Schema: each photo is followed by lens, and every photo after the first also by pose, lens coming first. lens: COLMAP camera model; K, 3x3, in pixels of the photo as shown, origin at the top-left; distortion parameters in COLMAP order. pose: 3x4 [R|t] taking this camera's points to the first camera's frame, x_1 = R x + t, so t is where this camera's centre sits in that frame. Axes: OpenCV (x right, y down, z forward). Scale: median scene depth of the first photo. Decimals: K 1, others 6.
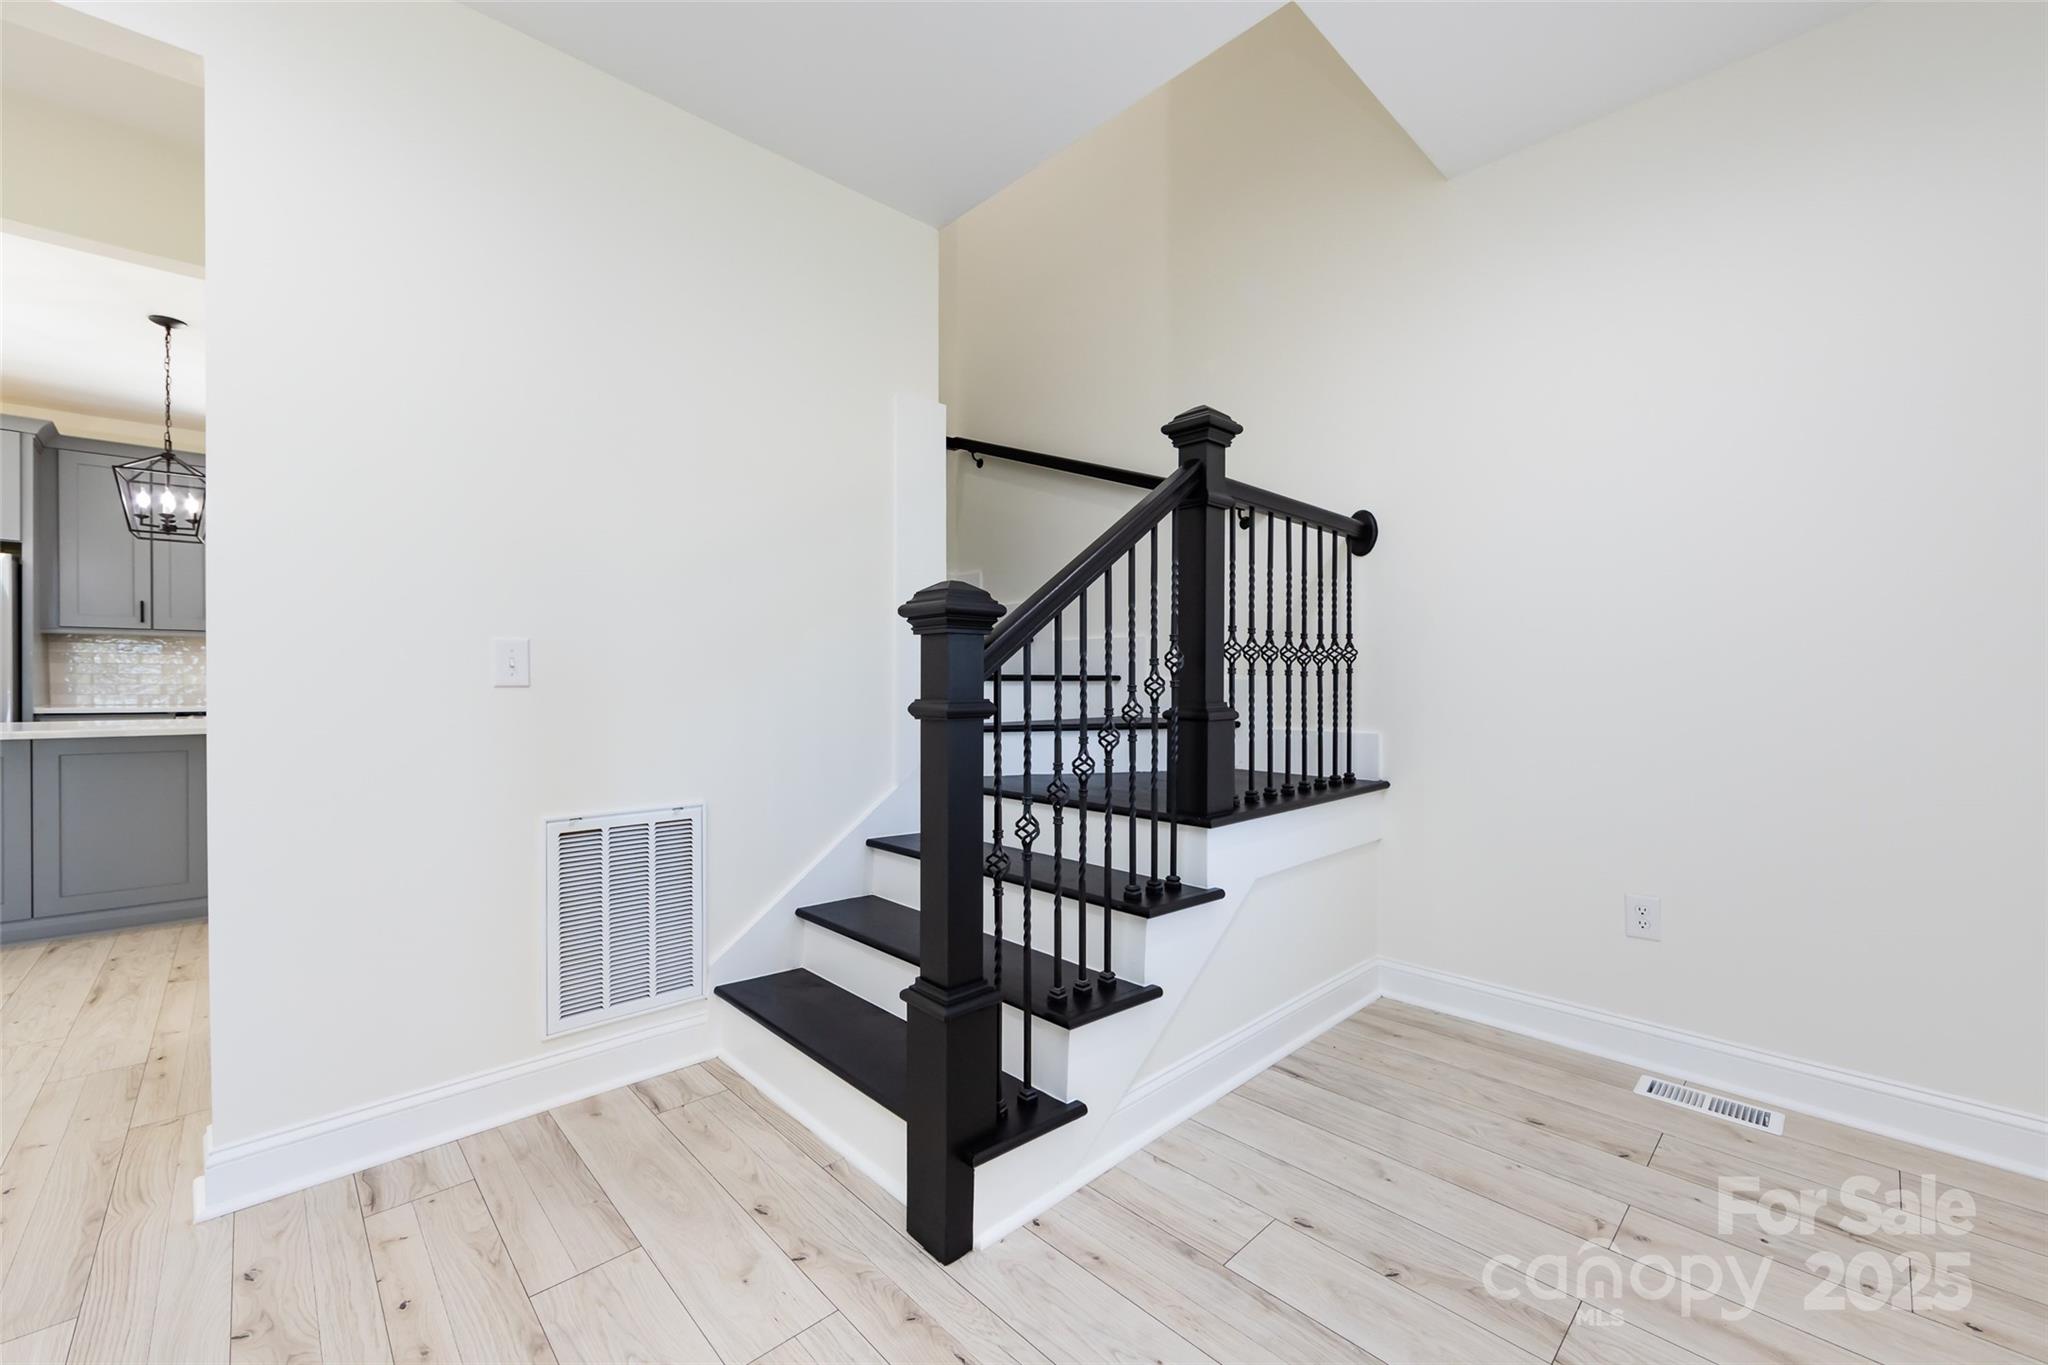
lens RADIAL K [[821.9, 0, 1022.3], [0, 821.9, 677.9], [0, 0, 1]] dist [0.006808, -0.002018]
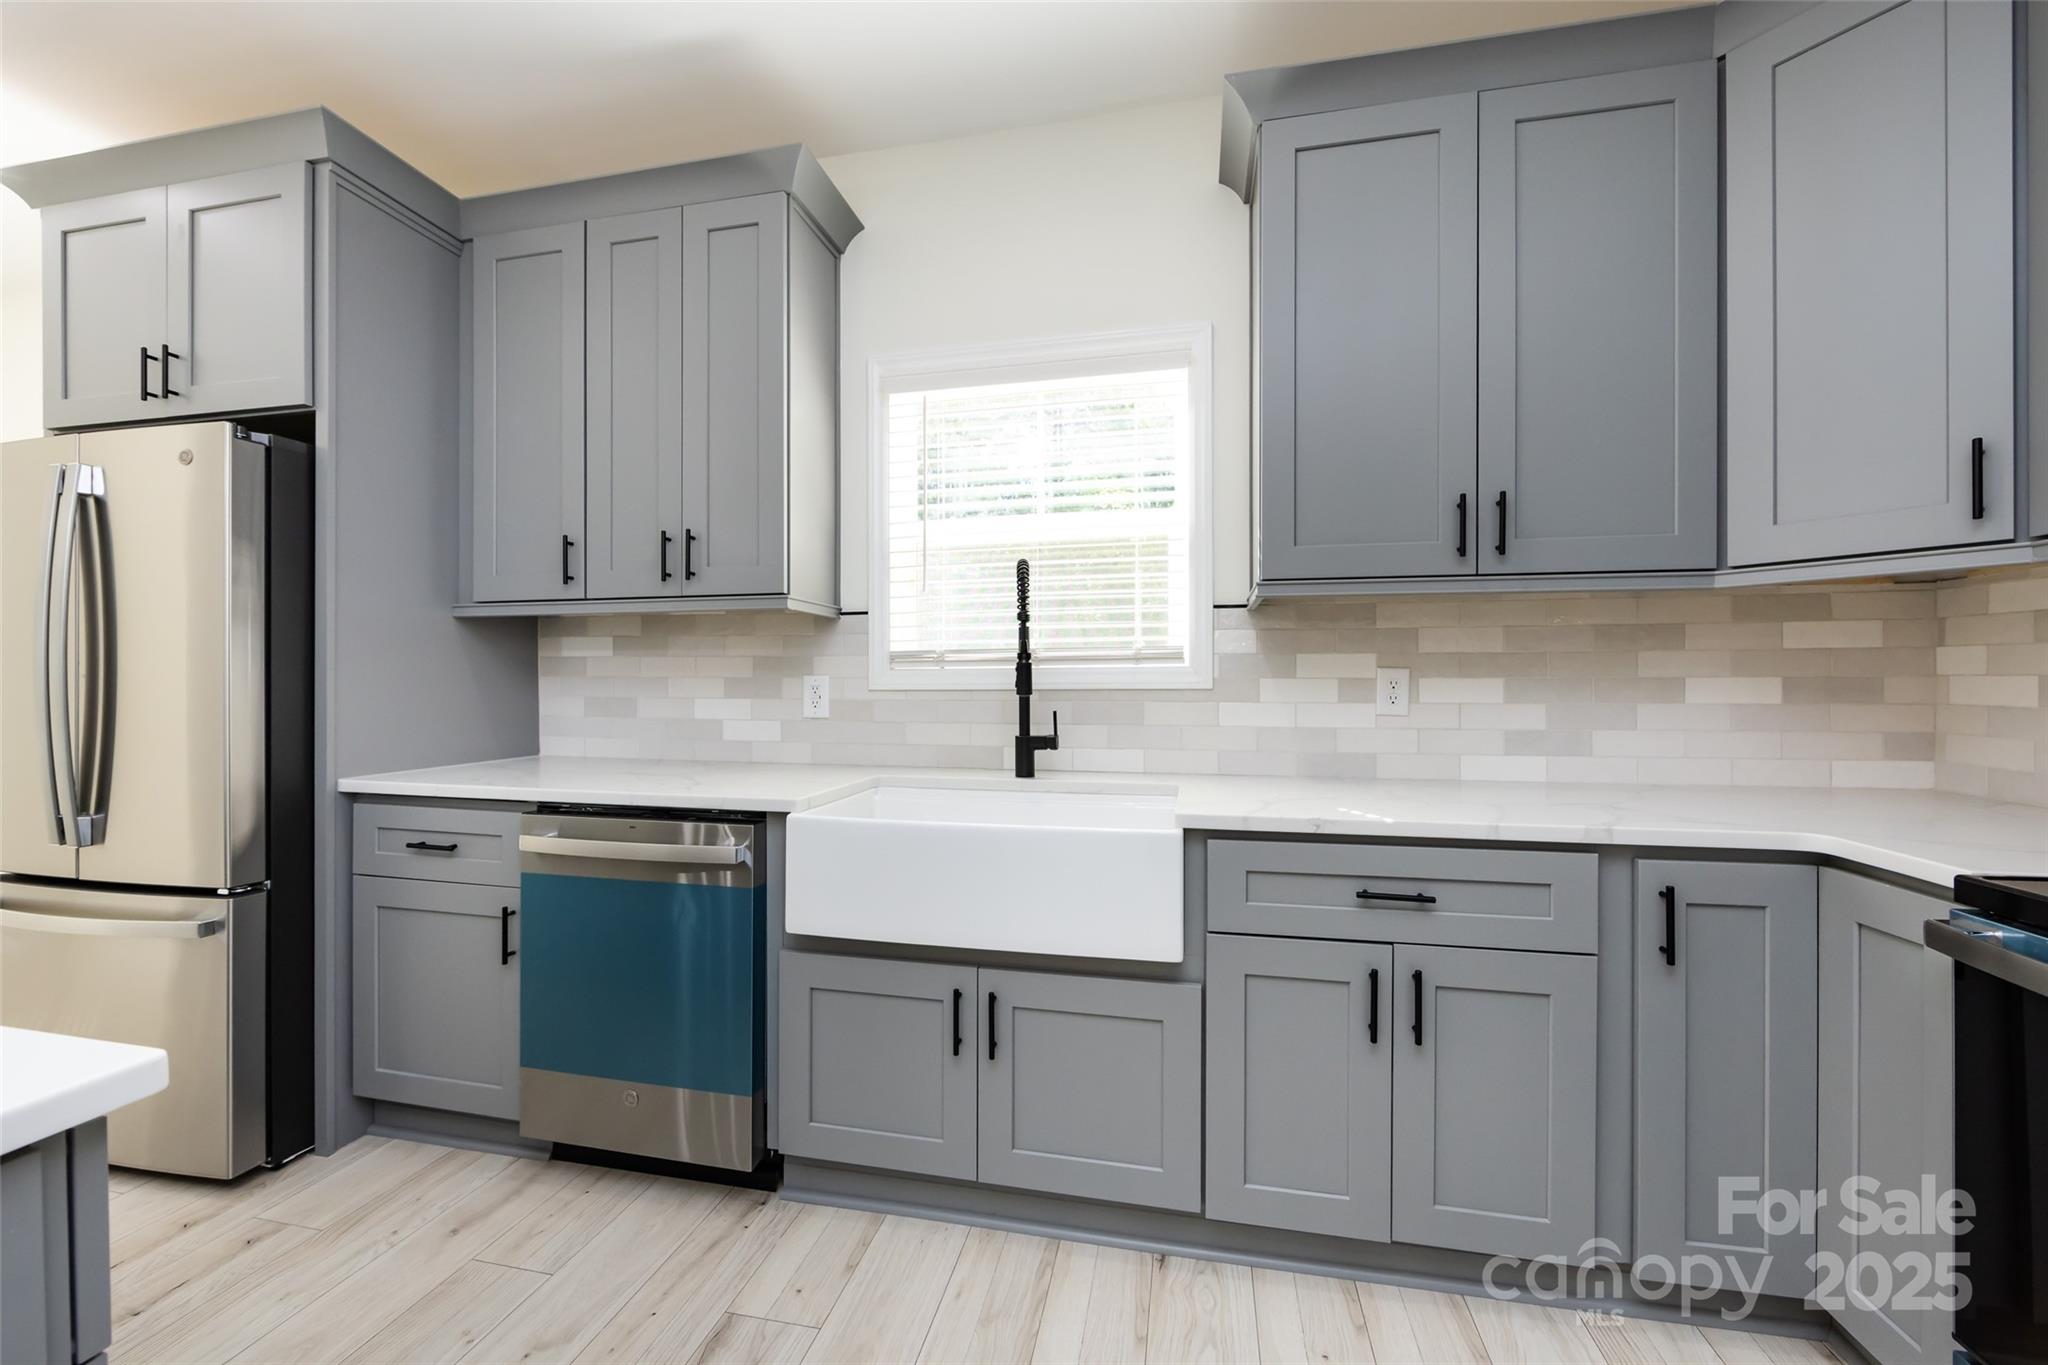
lens RADIAL K [[821.9, 0, 1025.9], [0, 821.9, 677.7], [0, 0, 1]] dist [0.006808, -0.002018]
pose [[0.572005, -0.007782, -0.820213, -0.638748], [-0.000364, 0.999952, -0.009742, -0.014538], [0.820250, 0.005871, 0.571975, 1.085342]]
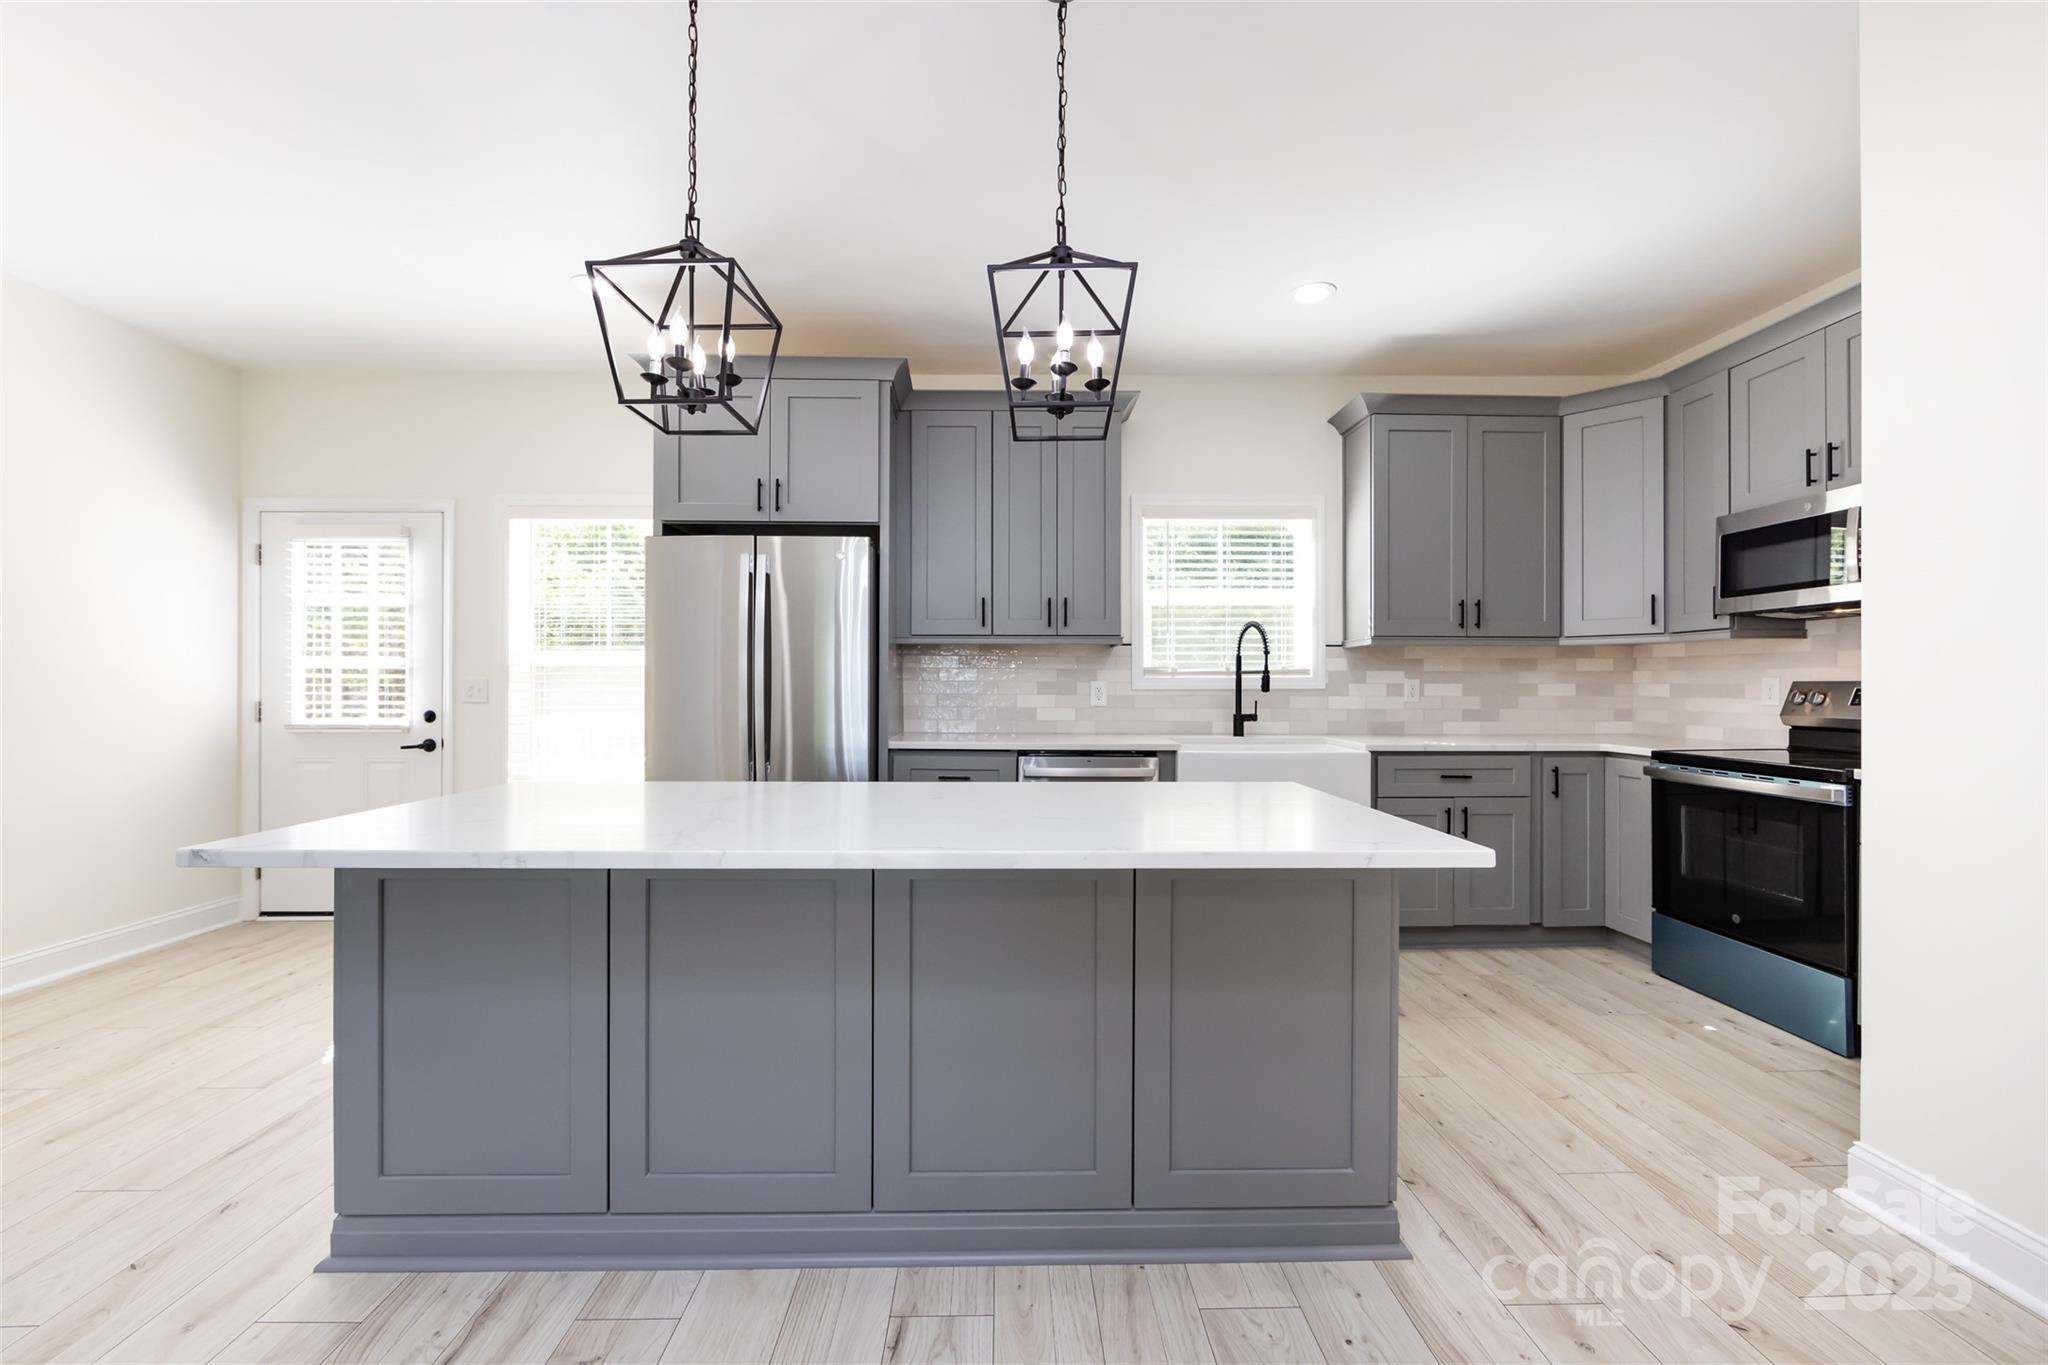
lens RADIAL K [[821.9, 0, 1029.5], [0, 821.9, 680.6], [0, 0, 1]] dist [0.006808, -0.002018]
pose [[0.754748, -0.006970, -0.655977, -0.618692], [-0.002047, 0.999914, -0.012979, -0.009545], [0.656011, 0.011139, 0.754669, 0.528193]]
